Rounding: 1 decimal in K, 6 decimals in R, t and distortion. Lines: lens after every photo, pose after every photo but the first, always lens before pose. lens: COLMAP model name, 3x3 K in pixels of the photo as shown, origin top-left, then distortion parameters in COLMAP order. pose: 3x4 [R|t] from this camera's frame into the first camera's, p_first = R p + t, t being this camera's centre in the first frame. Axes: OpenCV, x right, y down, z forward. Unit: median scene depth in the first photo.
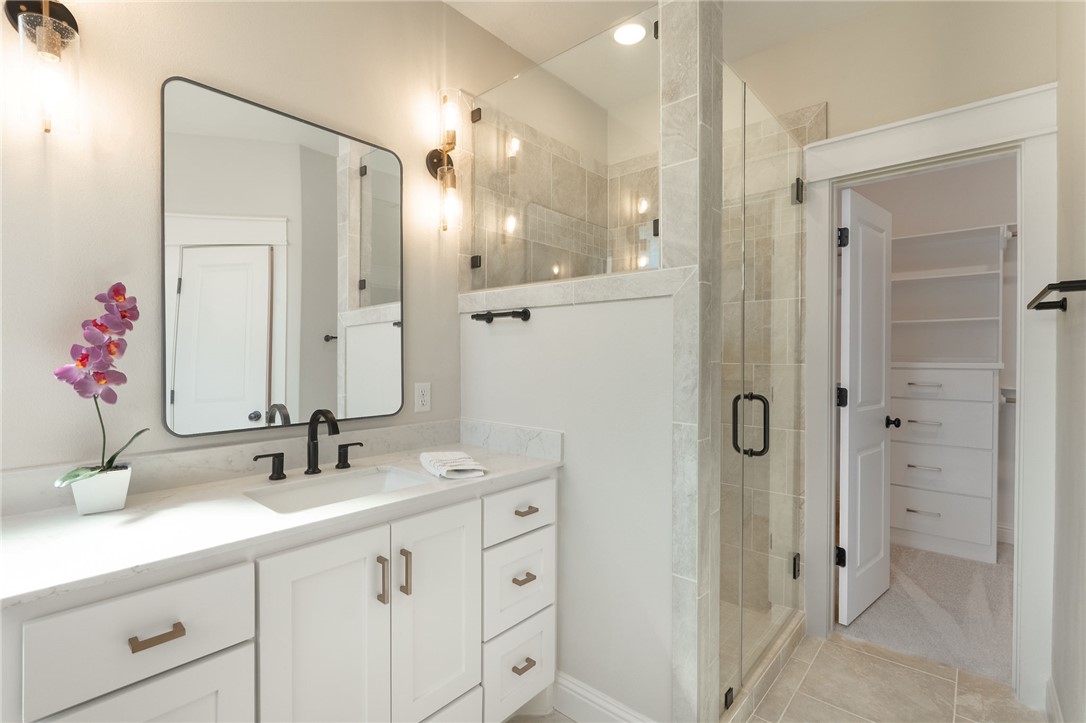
lens RADIAL K [[498.6, 0, 543.1], [0, 498.6, 362.3], [0, 0, 1]] dist [-0.001804, -0.000053]
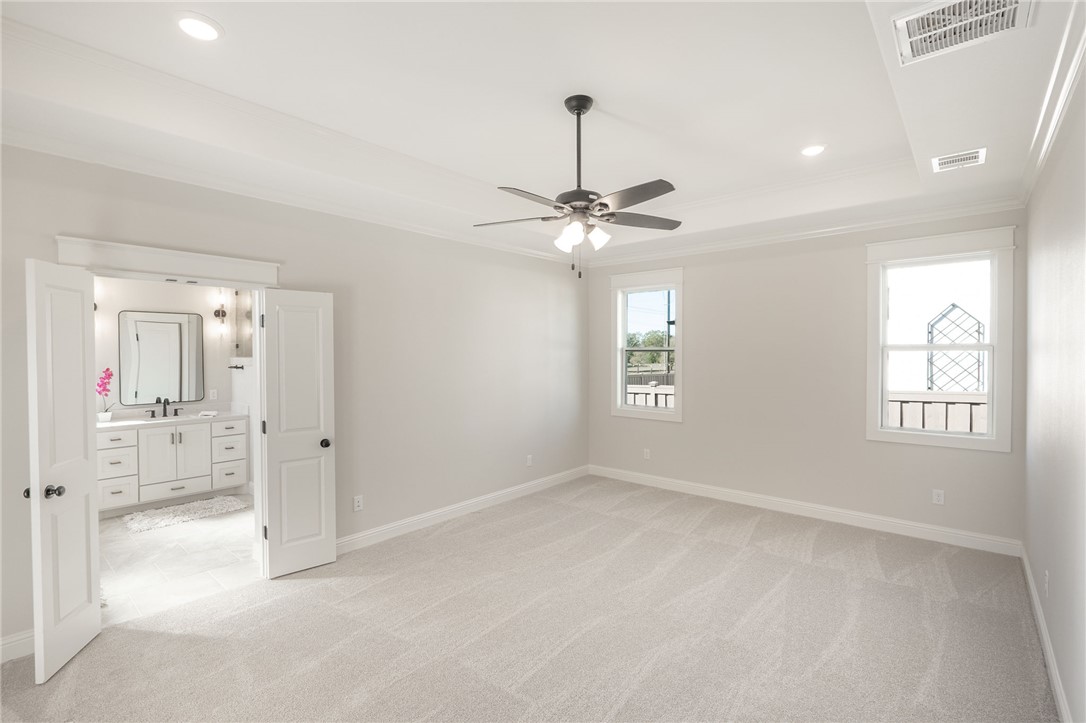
lens RADIAL K [[498.6, 0, 542.8], [0, 498.6, 363.2], [0, 0, 1]] dist [-0.001804, -0.000053]
pose [[0.999891, -0.002994, 0.014475, 2.238701], [0.002851, 0.999947, 0.009880, -0.186746], [-0.014504, -0.009838, 0.999846, -2.644711]]
